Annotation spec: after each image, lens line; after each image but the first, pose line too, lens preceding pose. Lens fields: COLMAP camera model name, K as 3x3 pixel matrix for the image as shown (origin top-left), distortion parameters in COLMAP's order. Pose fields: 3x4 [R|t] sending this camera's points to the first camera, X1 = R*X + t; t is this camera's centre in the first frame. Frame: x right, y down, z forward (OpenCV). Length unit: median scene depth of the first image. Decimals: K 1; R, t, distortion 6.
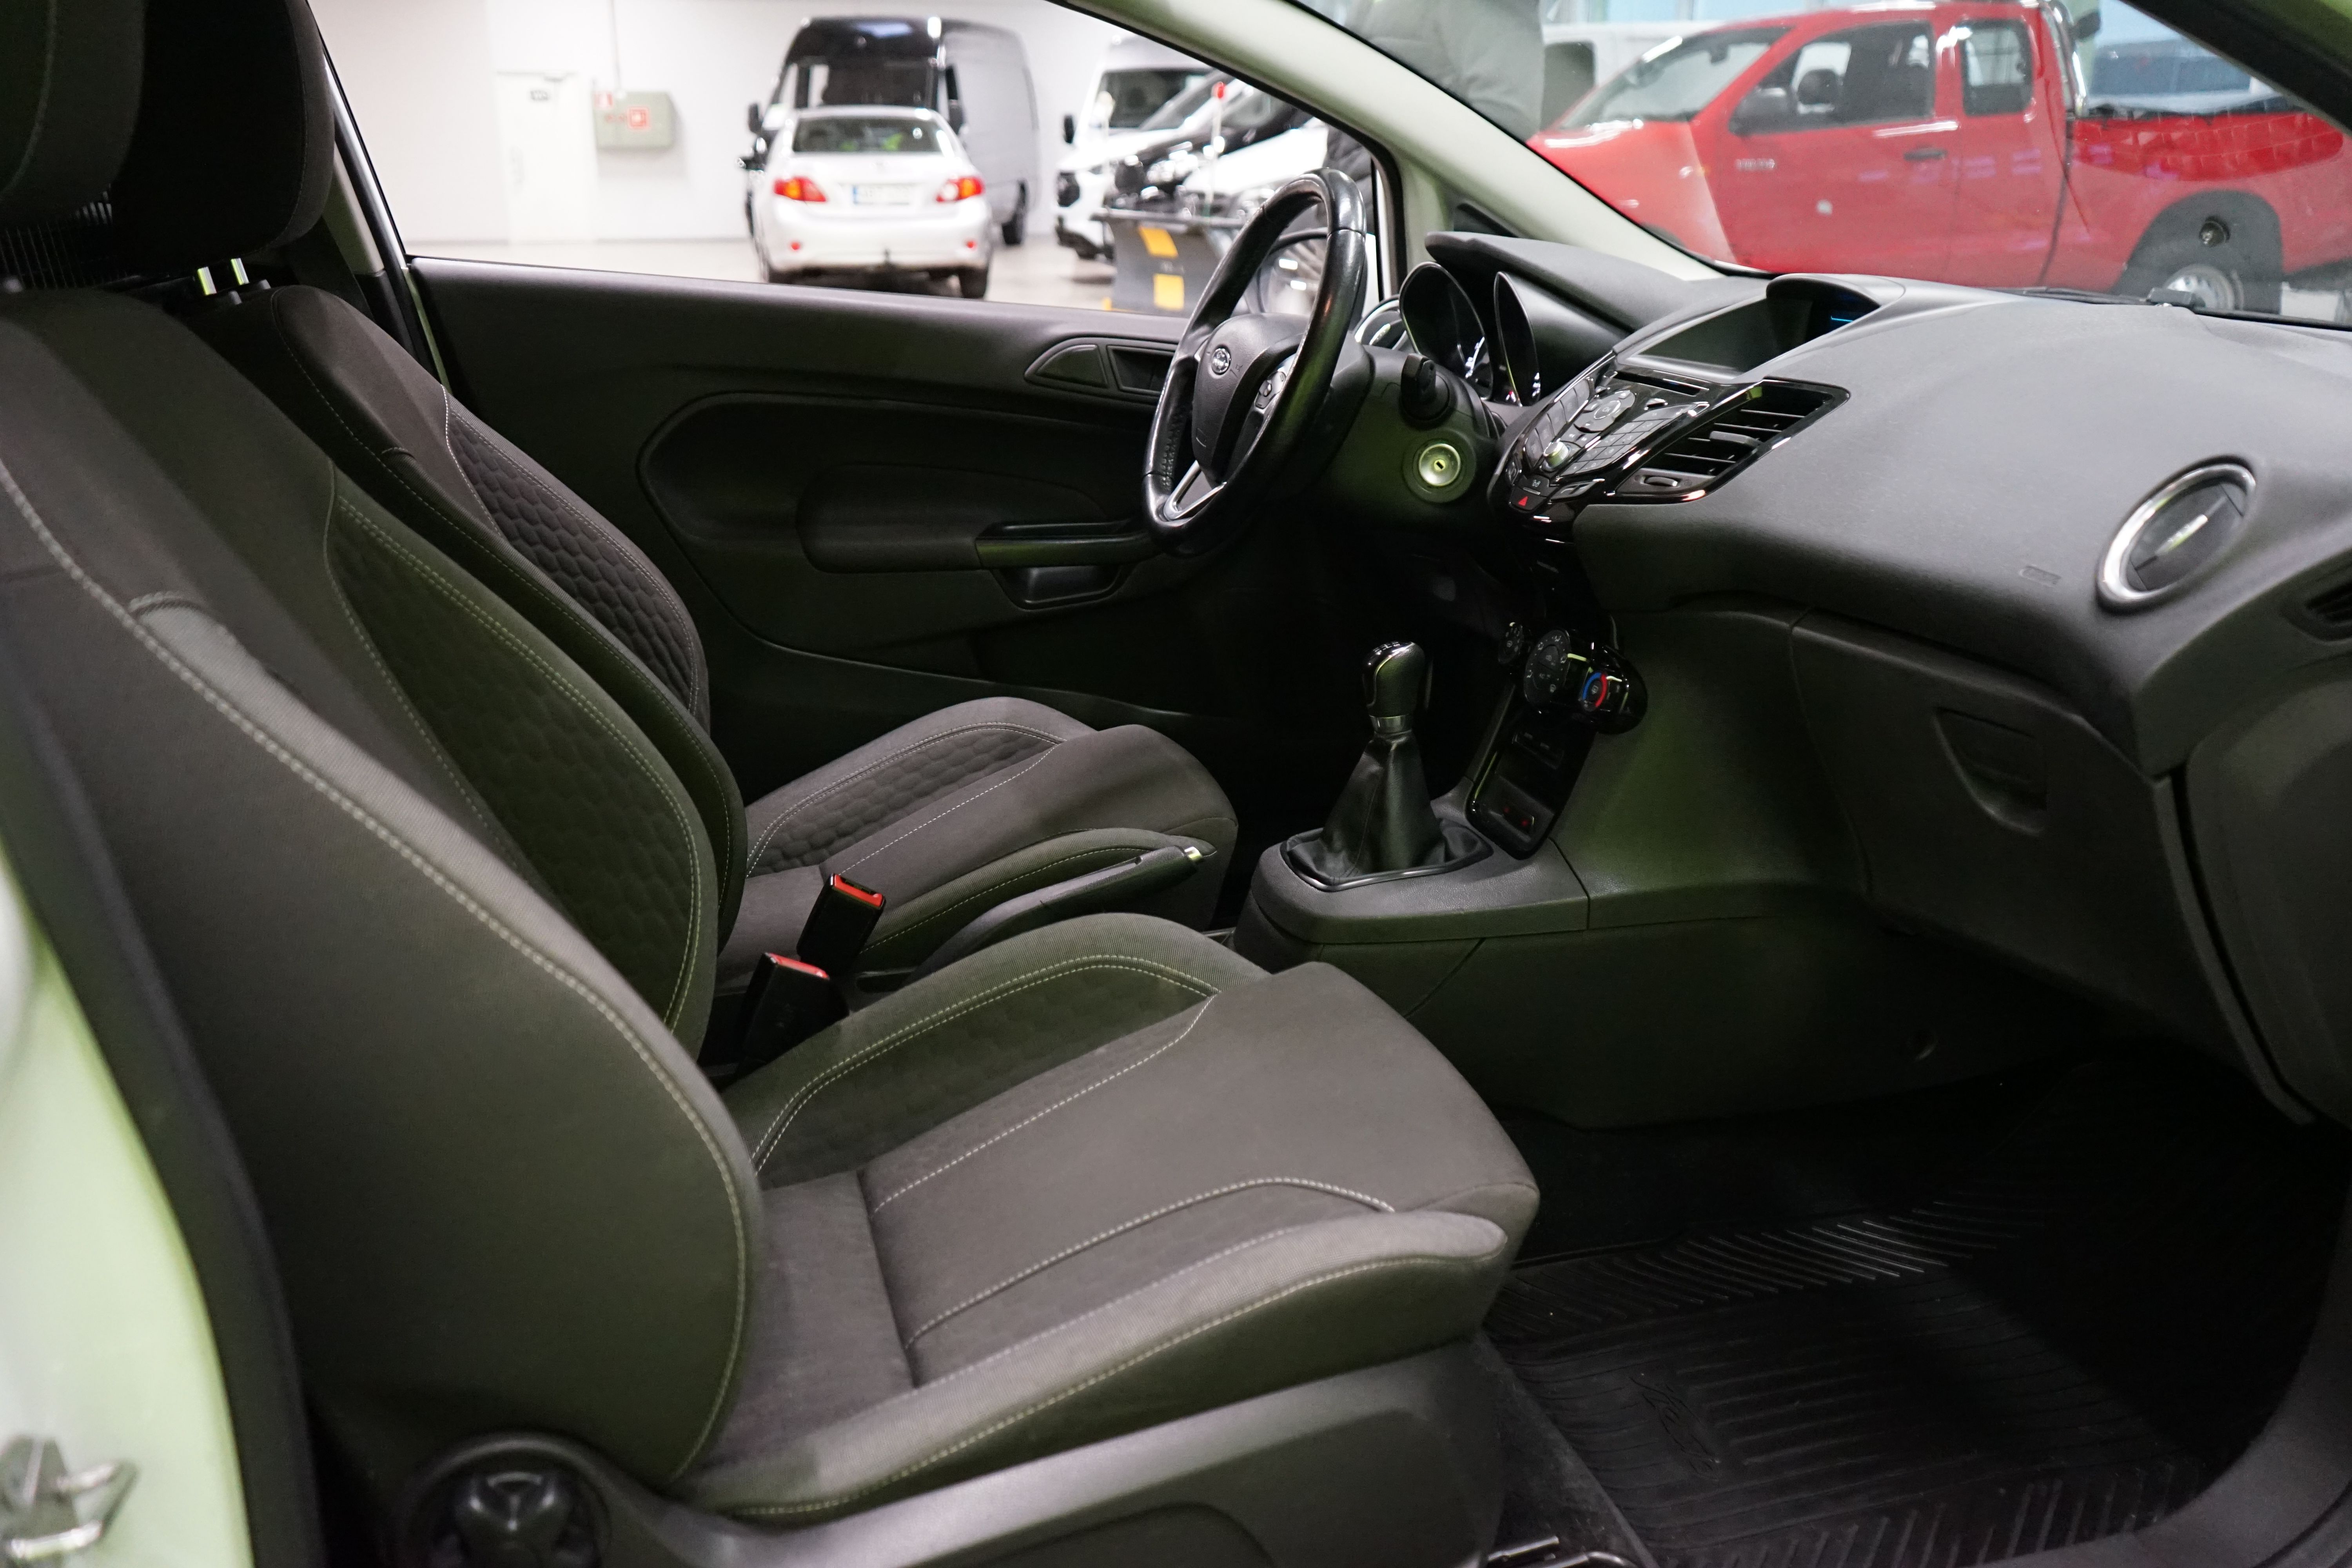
lens RADIAL K [[2024.0, 0, 1176.0], [0, 2024.0, 784.0], [0, 0, 1]] dist [-0.003945, 0.013375]
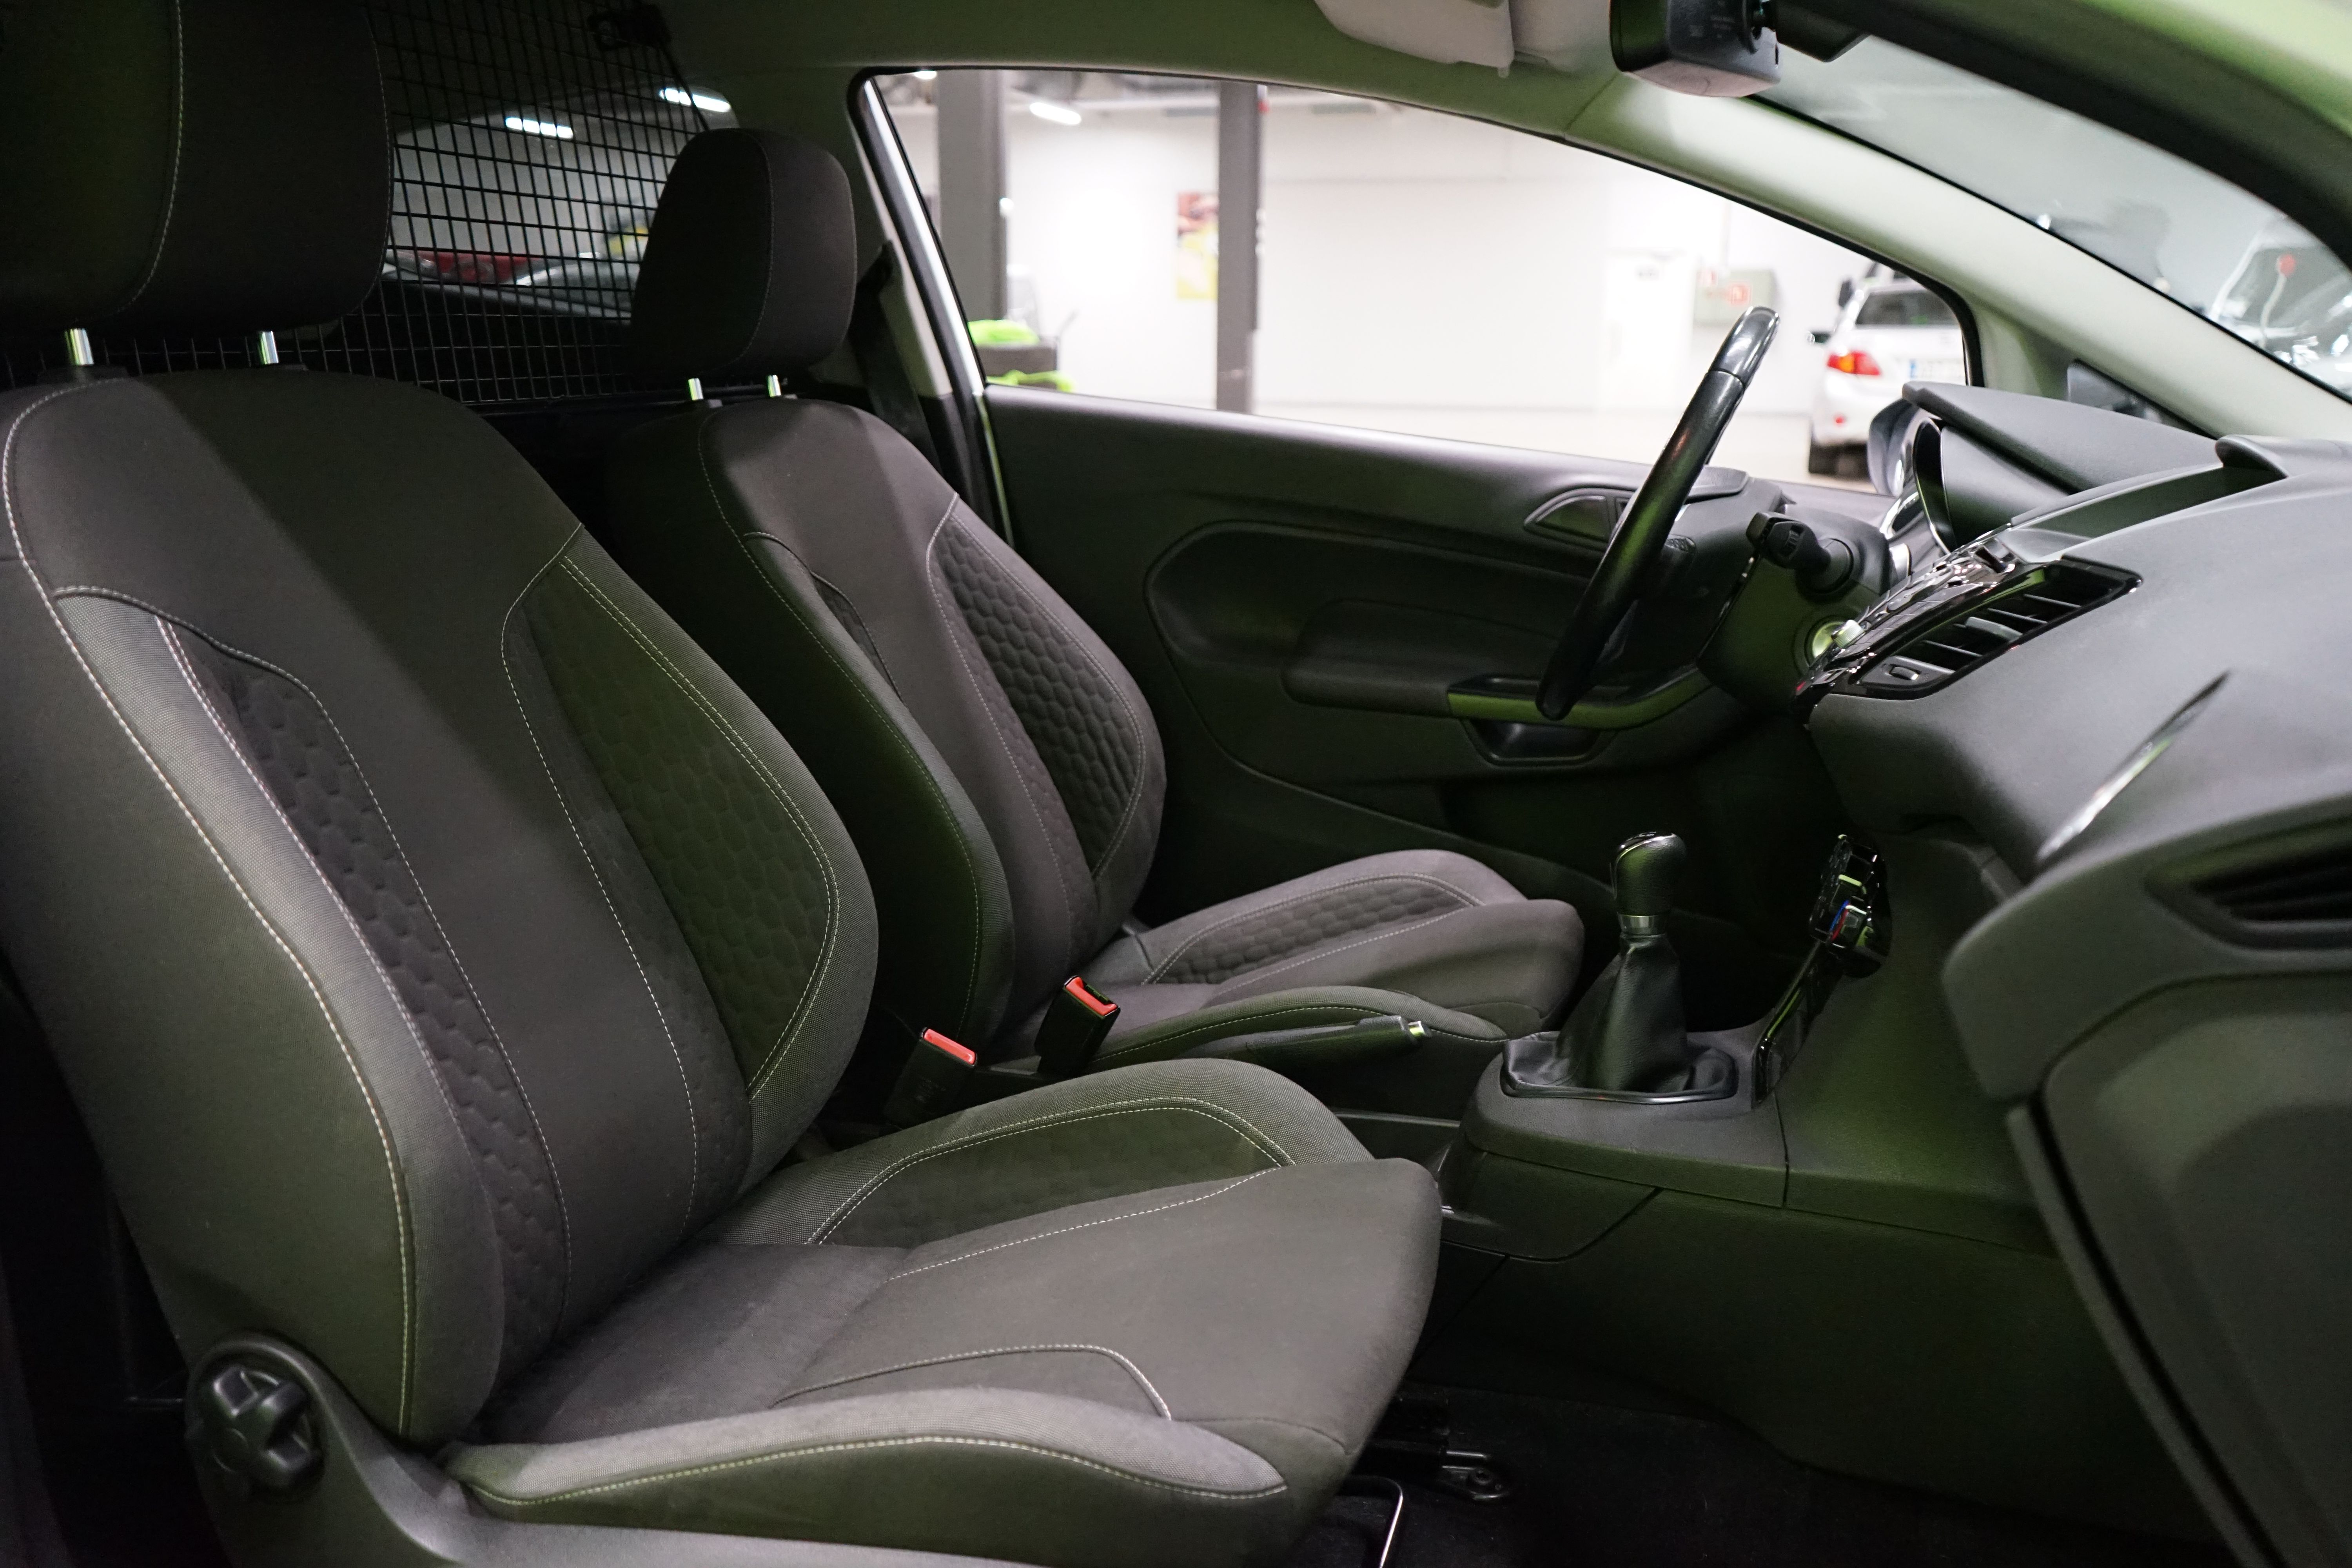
lens RADIAL K [[2024.0, 0, 1176.0], [0, 2024.0, 784.0], [0, 0, 1]] dist [-0.003945, 0.013375]
pose [[0.828089, 0.129724, -0.545380, 0.367874], [-0.175728, 0.983892, -0.032793, -0.023167], [0.532341, 0.122994, 0.837547, 0.141874]]
